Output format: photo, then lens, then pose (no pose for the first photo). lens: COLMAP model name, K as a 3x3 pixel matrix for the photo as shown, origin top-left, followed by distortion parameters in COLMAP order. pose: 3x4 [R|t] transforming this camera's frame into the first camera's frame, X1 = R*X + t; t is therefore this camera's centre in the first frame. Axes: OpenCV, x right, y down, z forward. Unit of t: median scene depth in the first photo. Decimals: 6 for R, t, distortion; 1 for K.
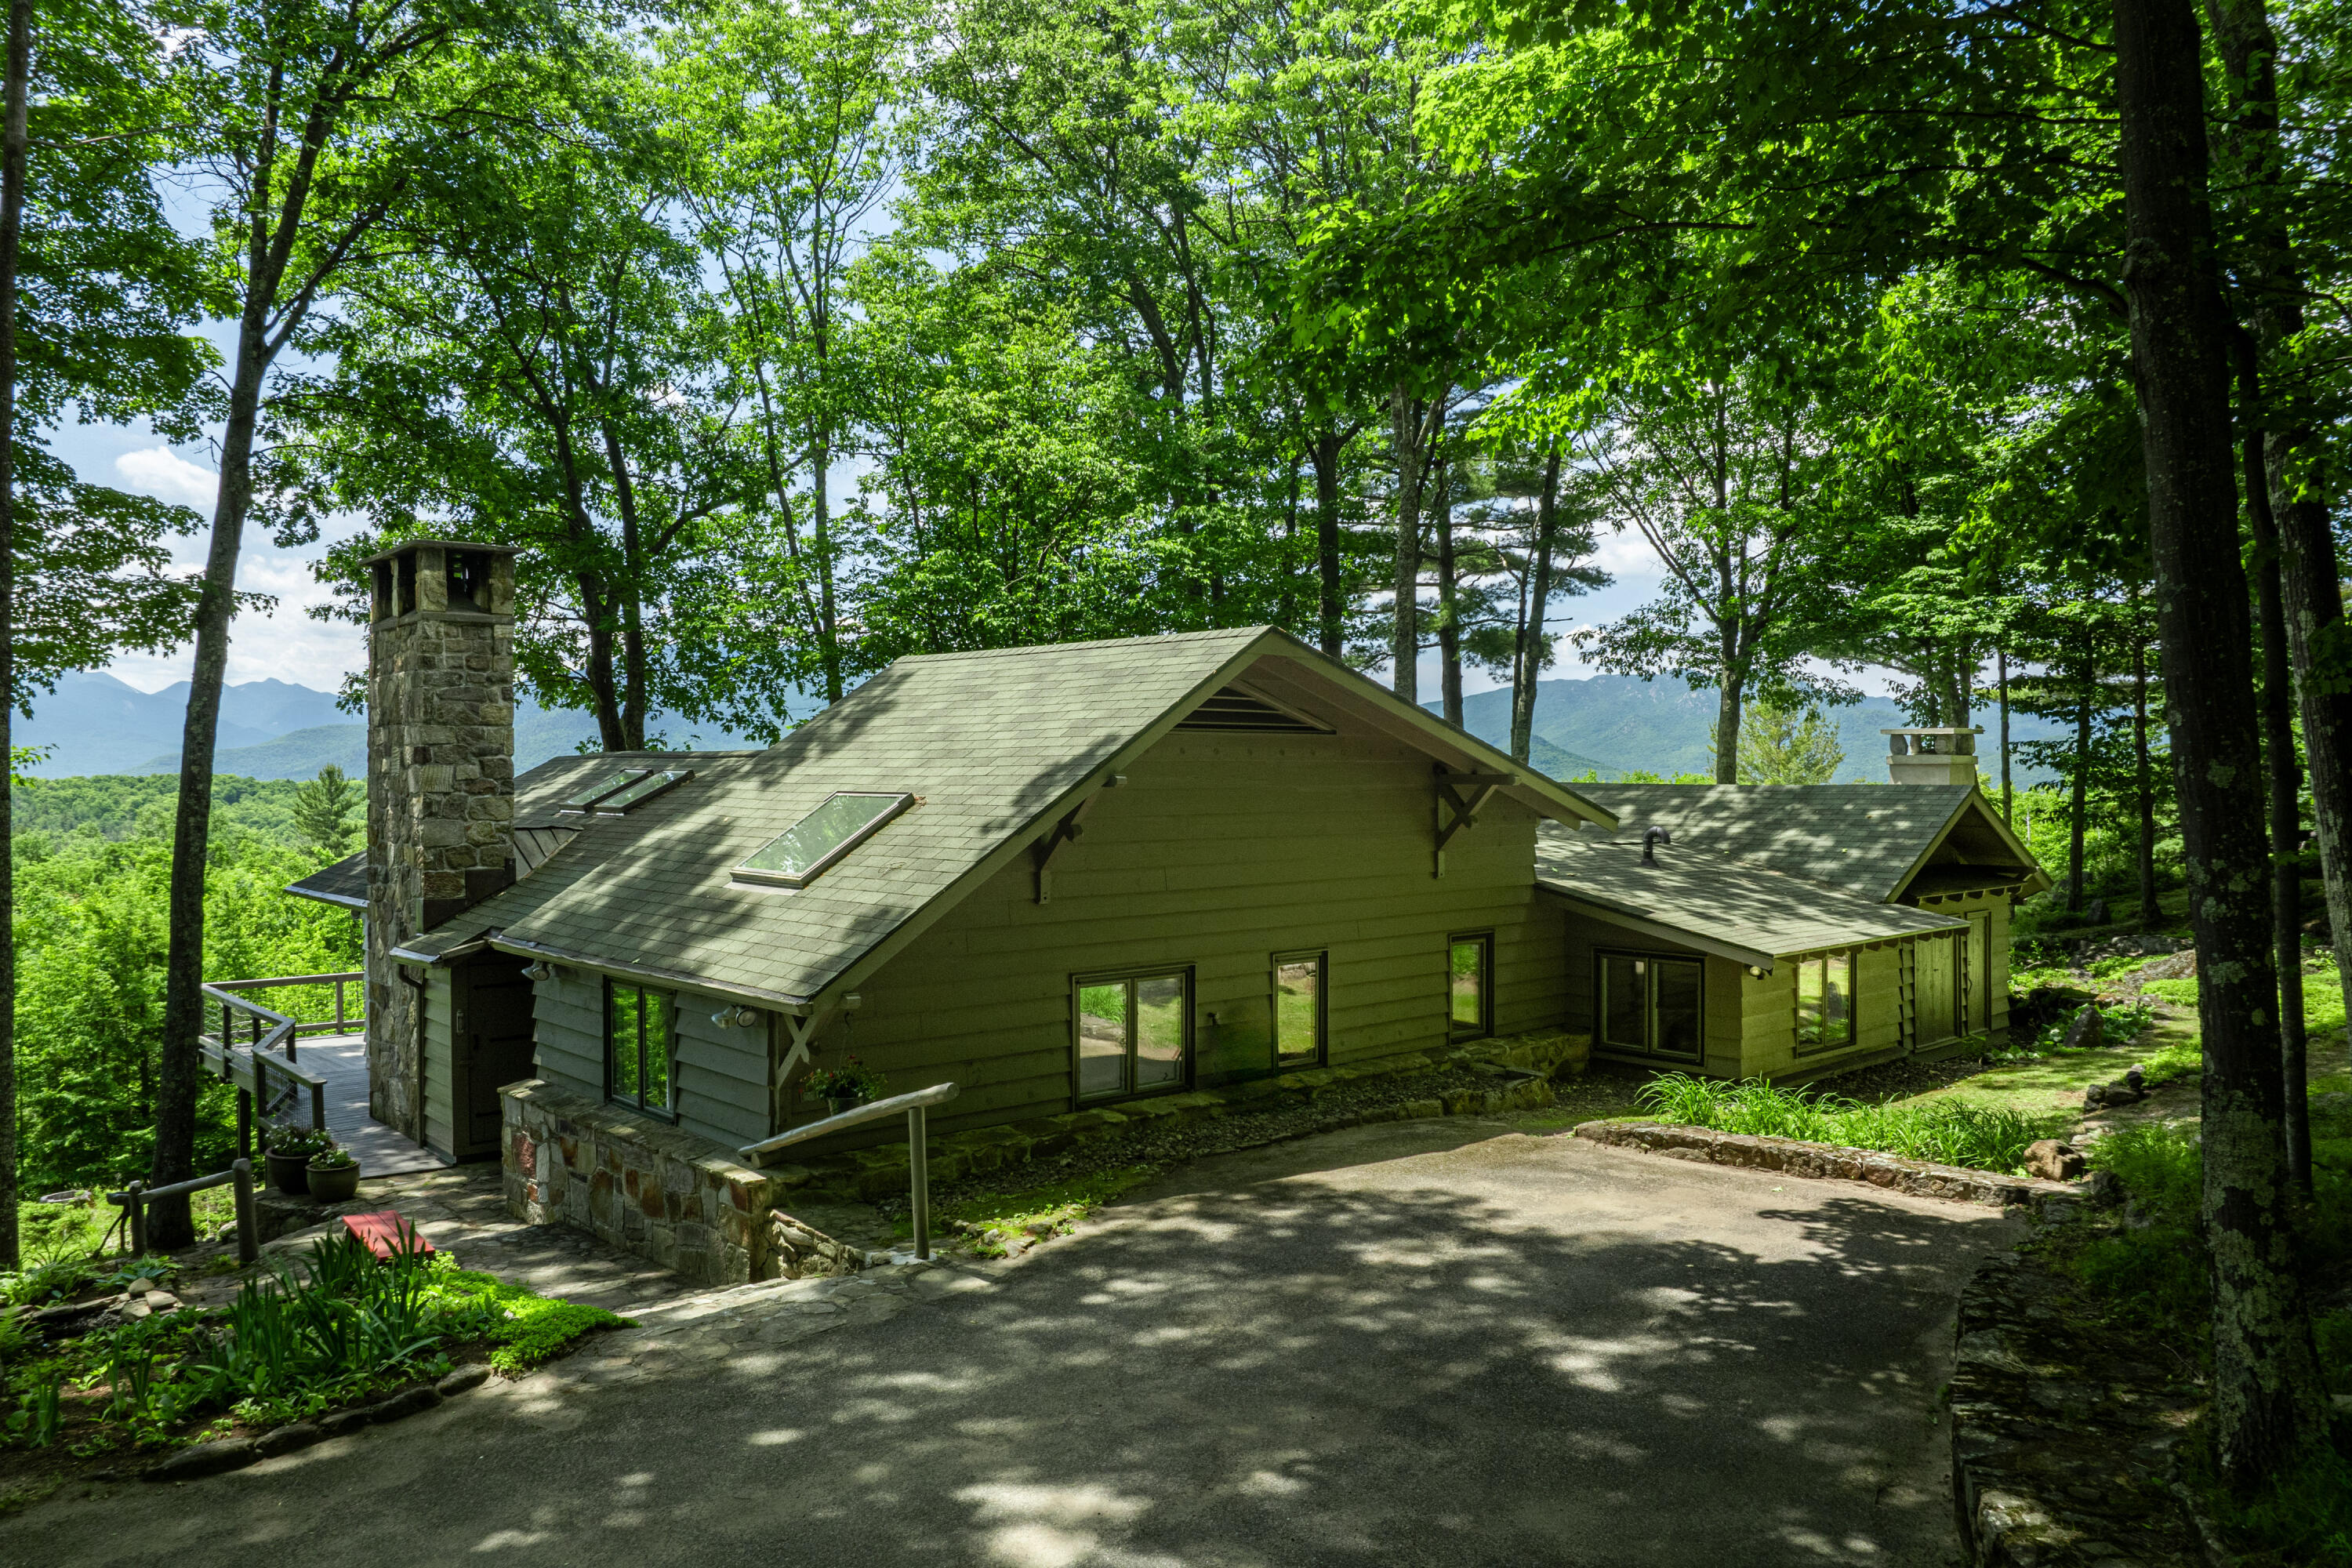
lens RADIAL K [[1692.0, 0, 1172.7], [0, 1692.0, 786.7], [0, 0, 1]] dist [-0.041953, 0.008640]
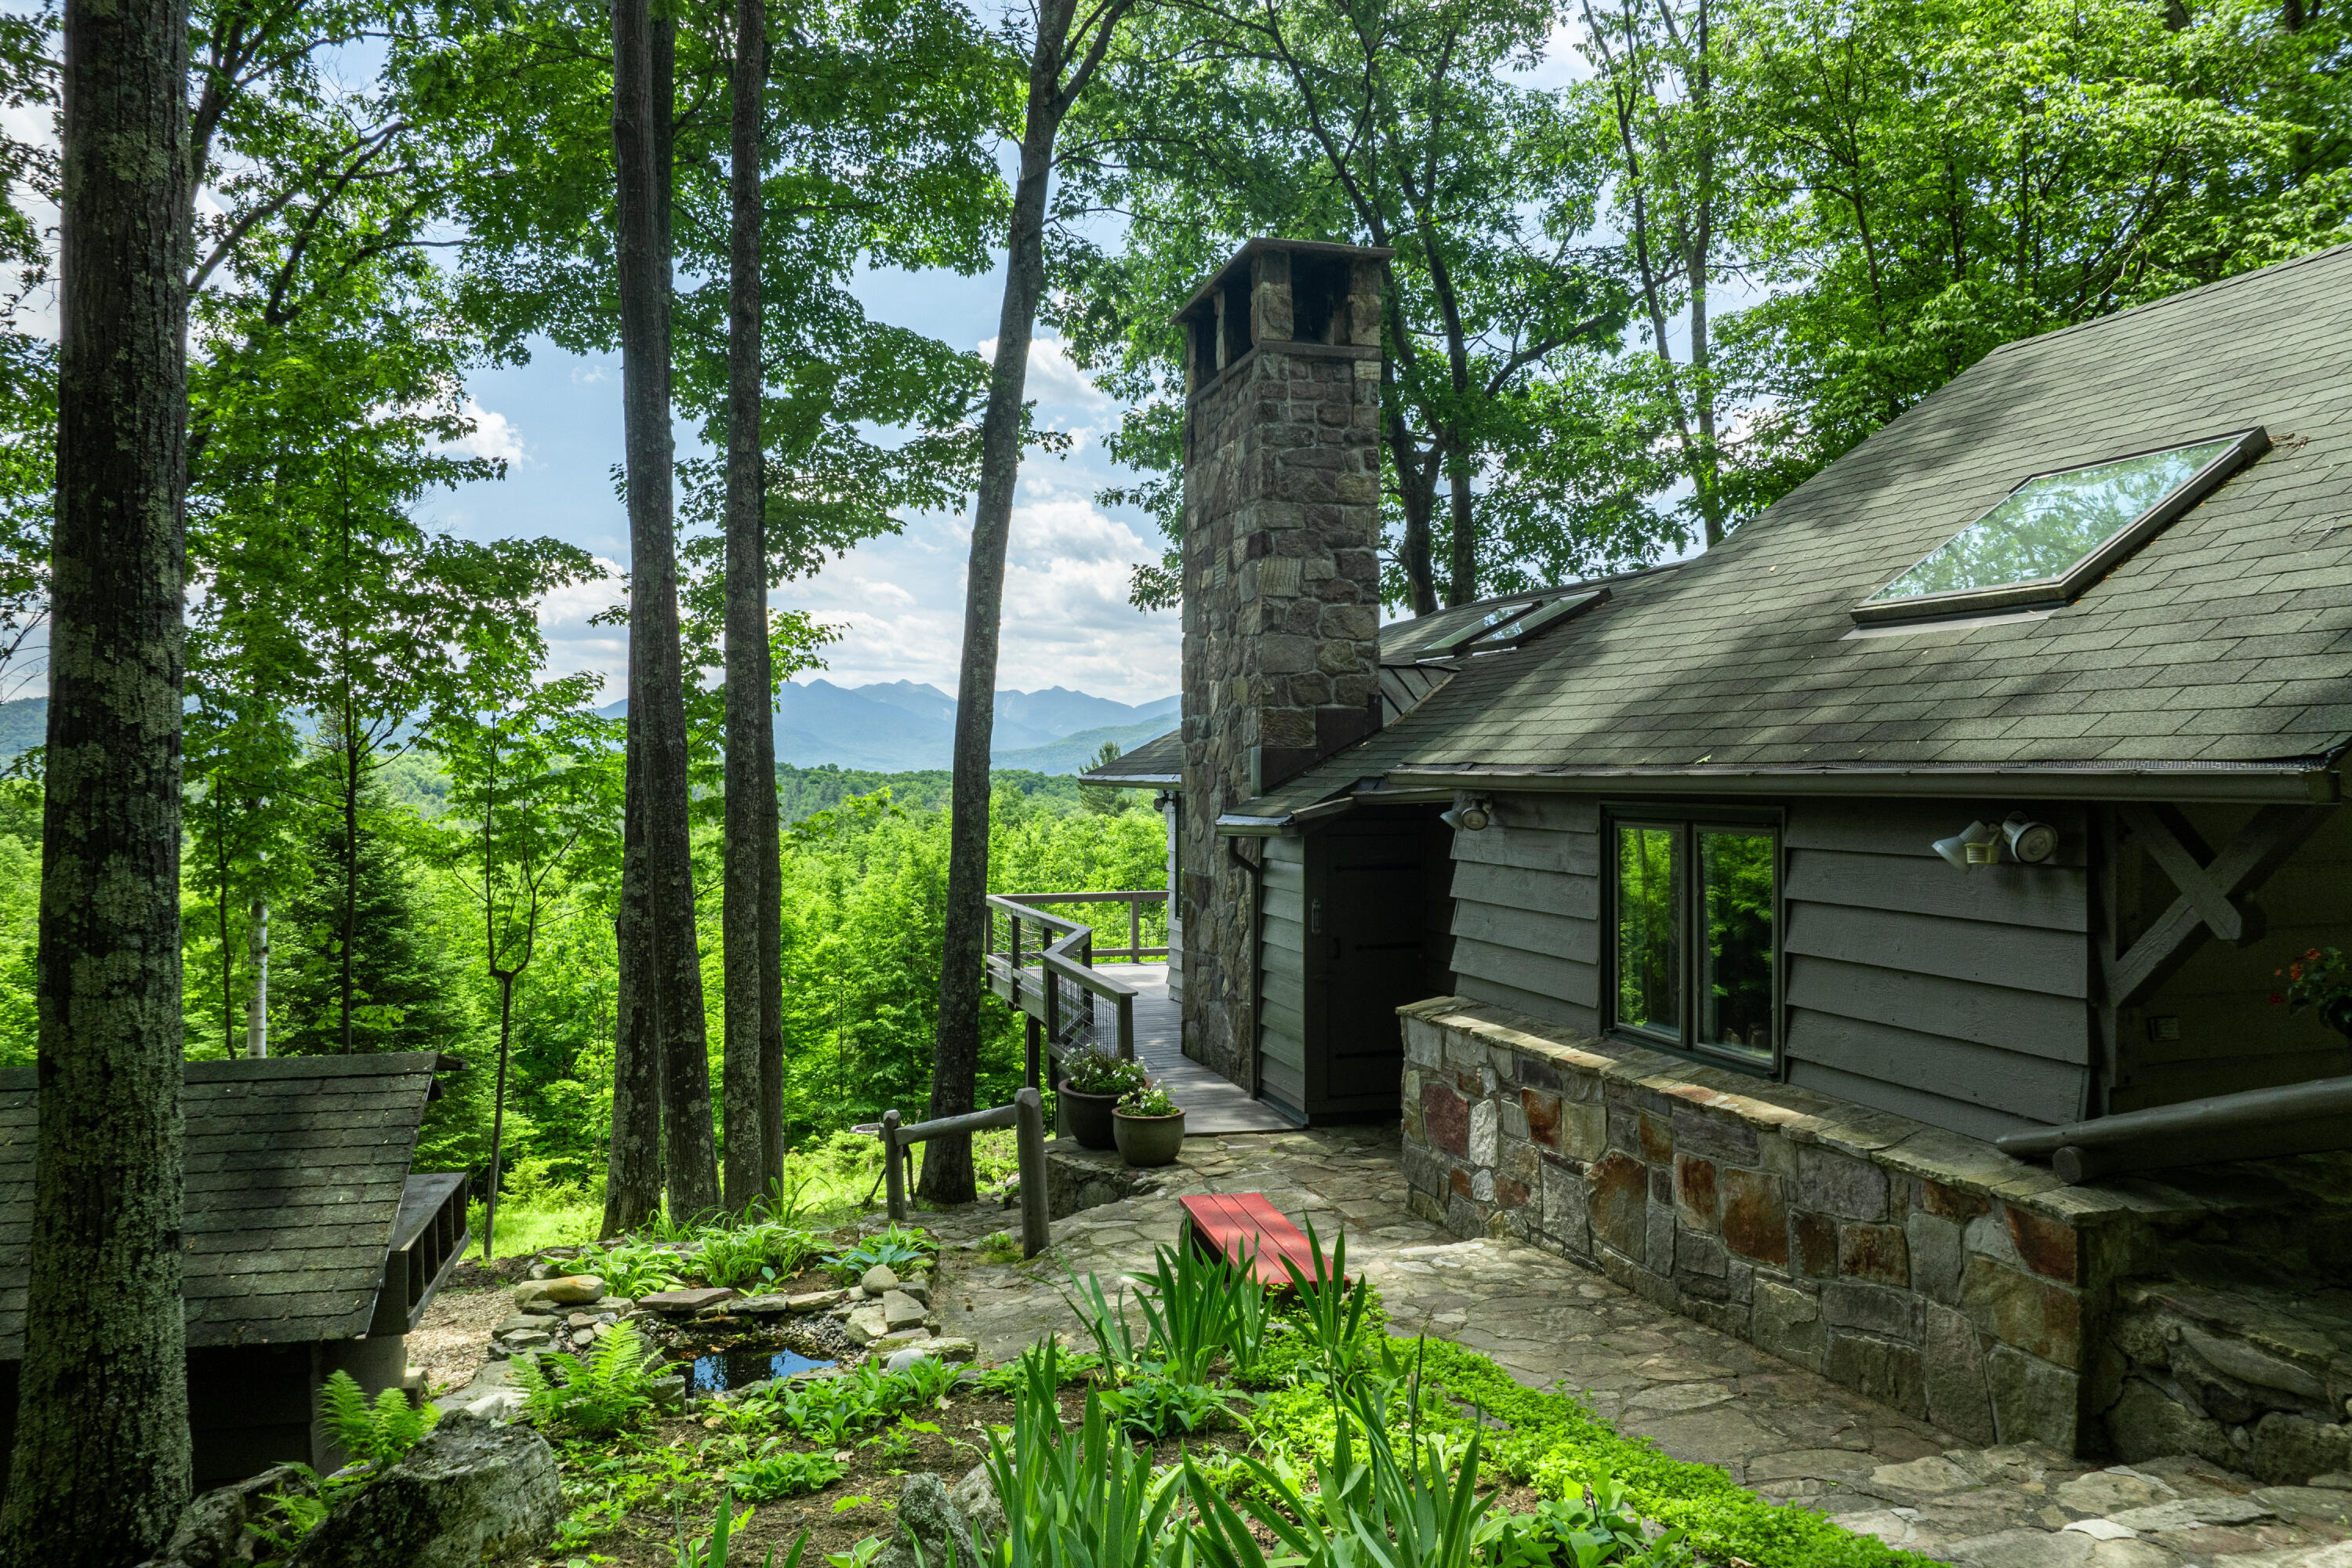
lens RADIAL K [[1692.0, 0, 1180.8], [0, 1692.0, 778.7], [0, 0, 1]] dist [-0.041953, 0.008640]
pose [[0.912579, 0.002668, -0.408891, -0.182671], [-0.003121, 0.999995, -0.000441, 0.079576], [0.408888, 0.001678, 0.912583, 0.329157]]
